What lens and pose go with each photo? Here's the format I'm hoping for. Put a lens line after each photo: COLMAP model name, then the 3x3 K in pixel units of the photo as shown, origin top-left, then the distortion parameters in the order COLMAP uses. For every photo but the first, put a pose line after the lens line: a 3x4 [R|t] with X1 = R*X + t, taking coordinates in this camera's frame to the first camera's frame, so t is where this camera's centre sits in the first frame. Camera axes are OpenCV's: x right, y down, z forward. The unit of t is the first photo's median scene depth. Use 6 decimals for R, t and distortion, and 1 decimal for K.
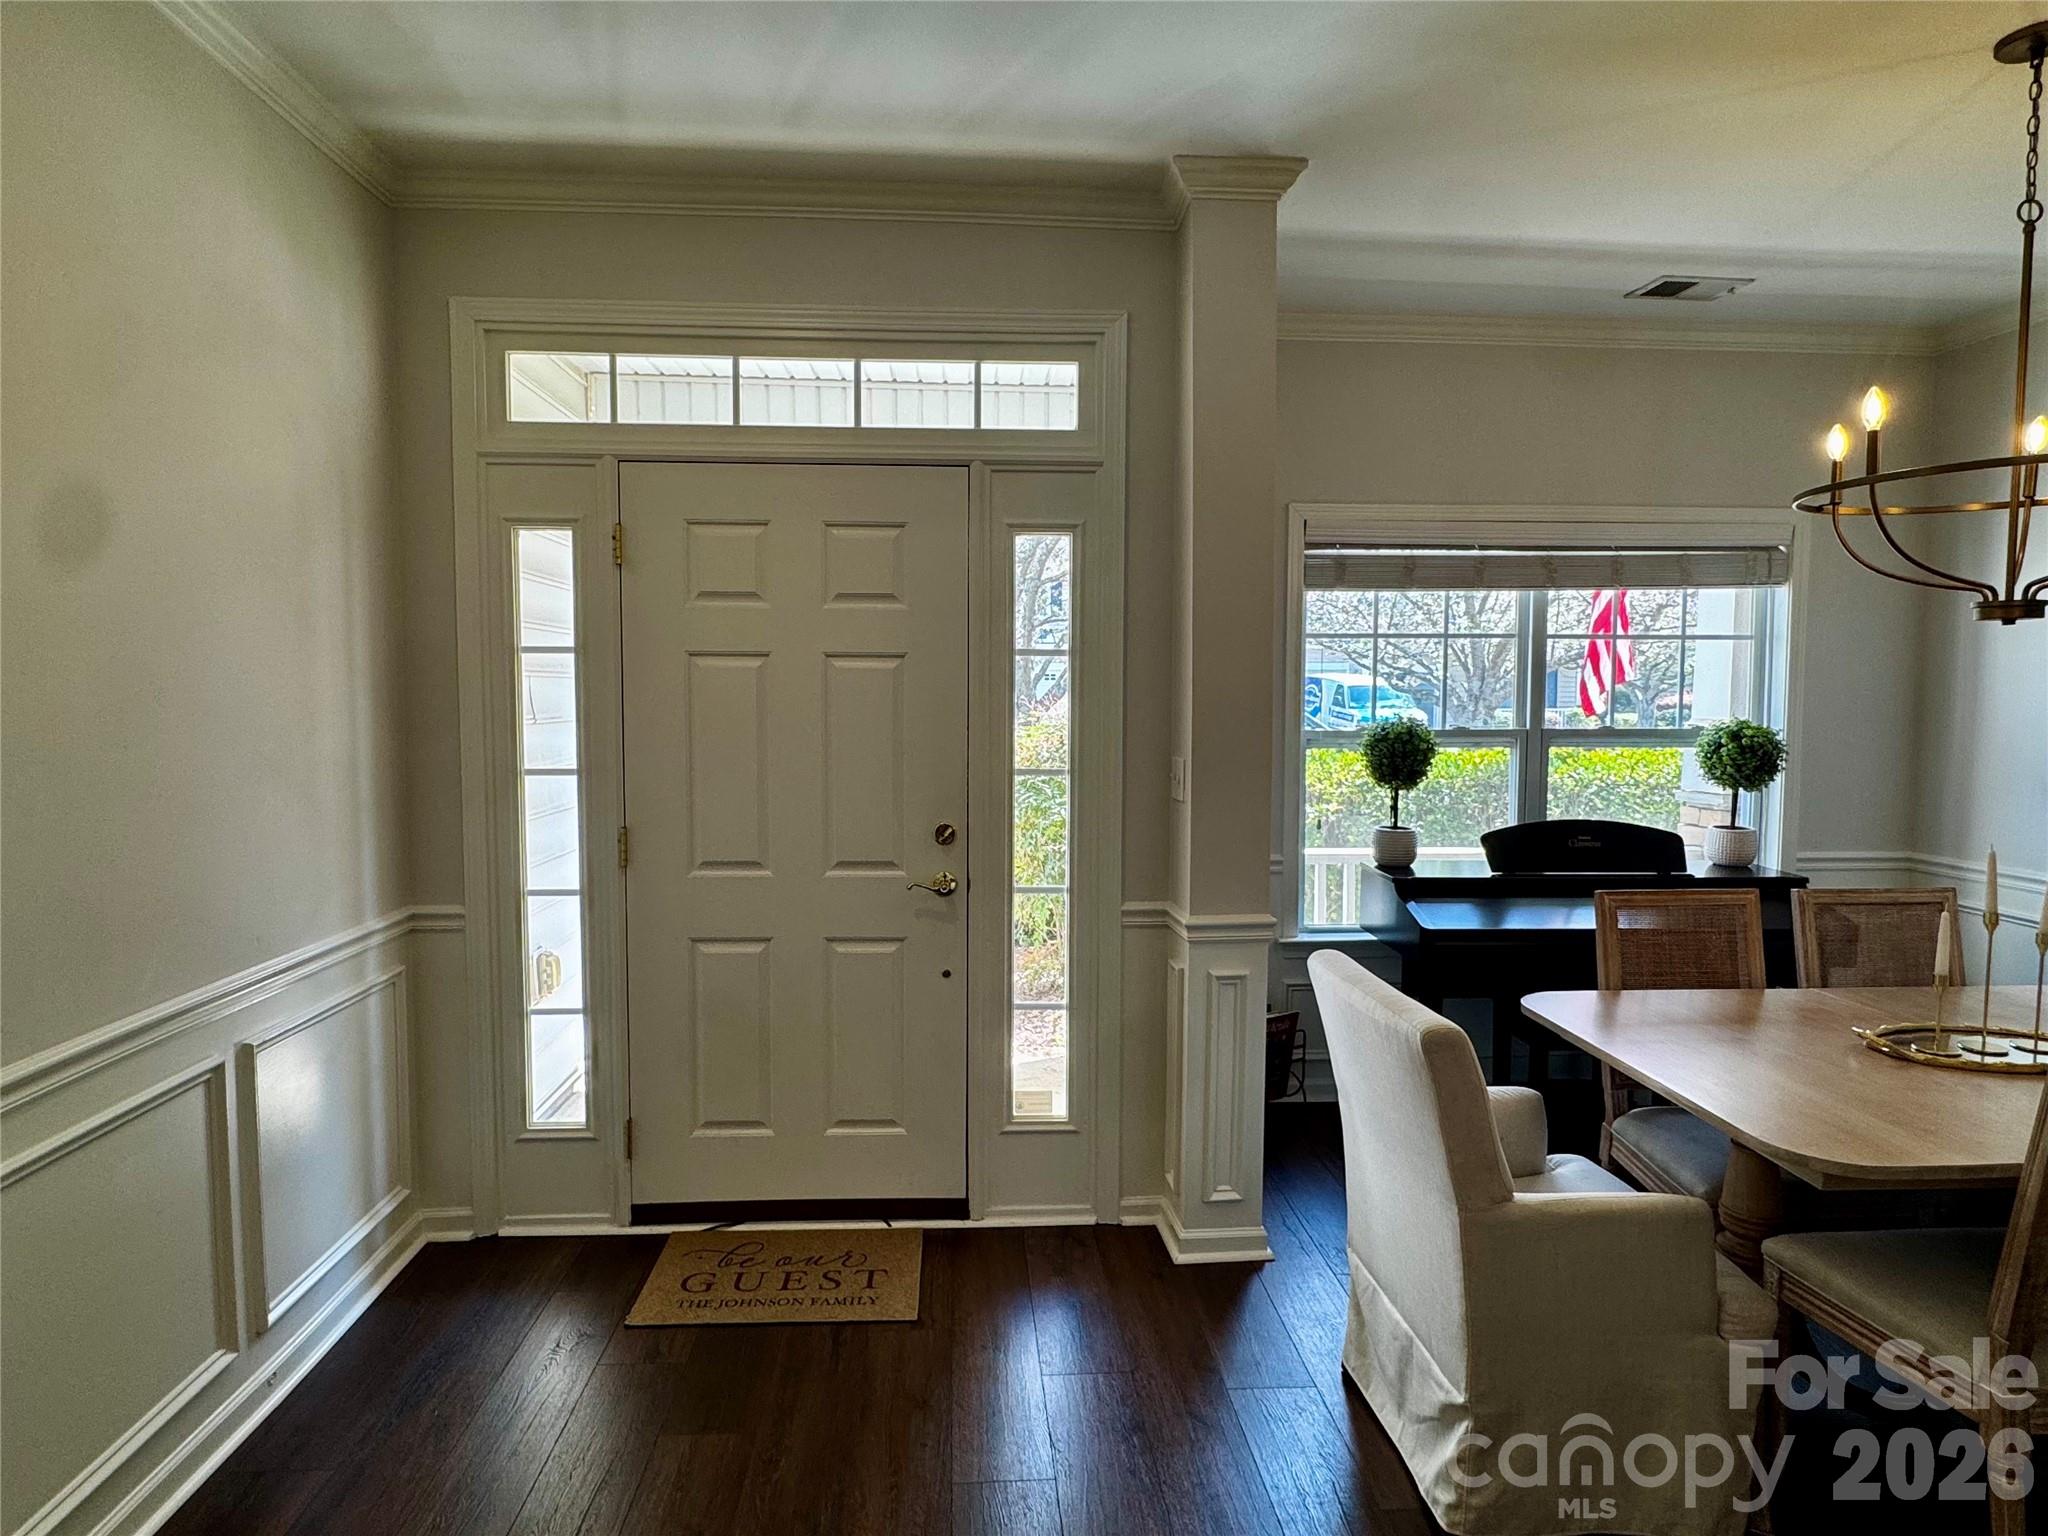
lens RADIAL K [[1167.4, 0, 1012.5], [0, 1167.4, 771.2], [0, 0, 1]] dist [-0.000898, -0.001260]
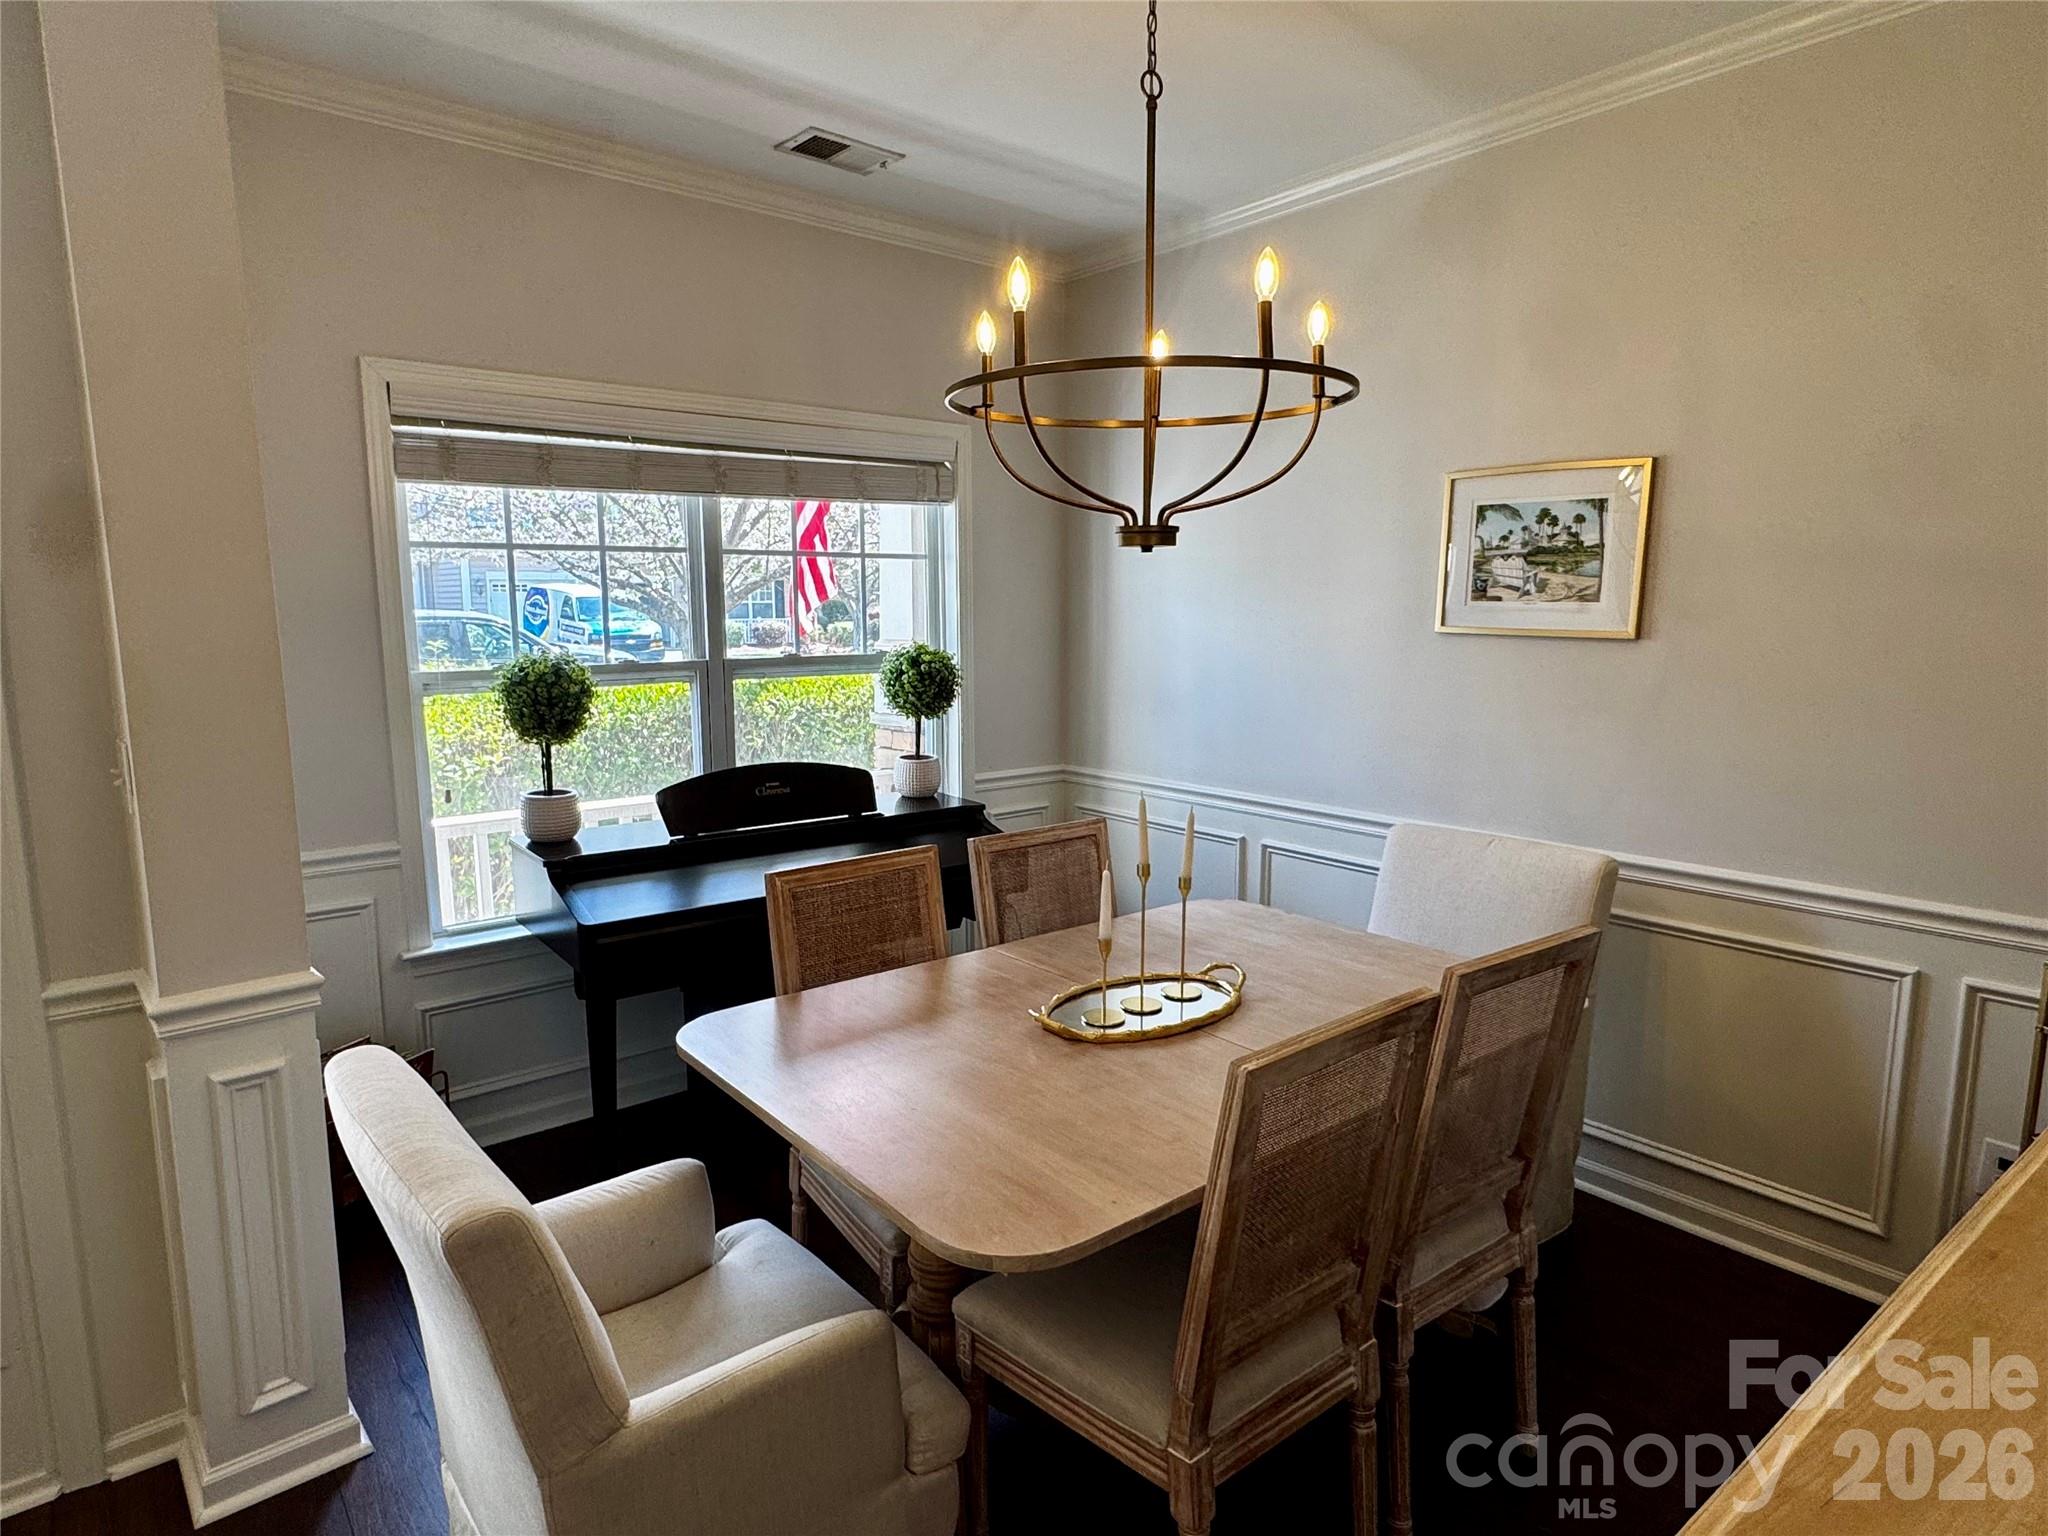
lens RADIAL K [[1167.4, 0, 1012.5], [0, 1167.4, 771.2], [0, 0, 1]] dist [-0.000898, -0.001260]
pose [[0.812864, -0.087830, 0.575793, 0.130429], [0.043251, 0.994938, 0.090706, -0.024543], [-0.580846, -0.048827, 0.812548, 0.179078]]
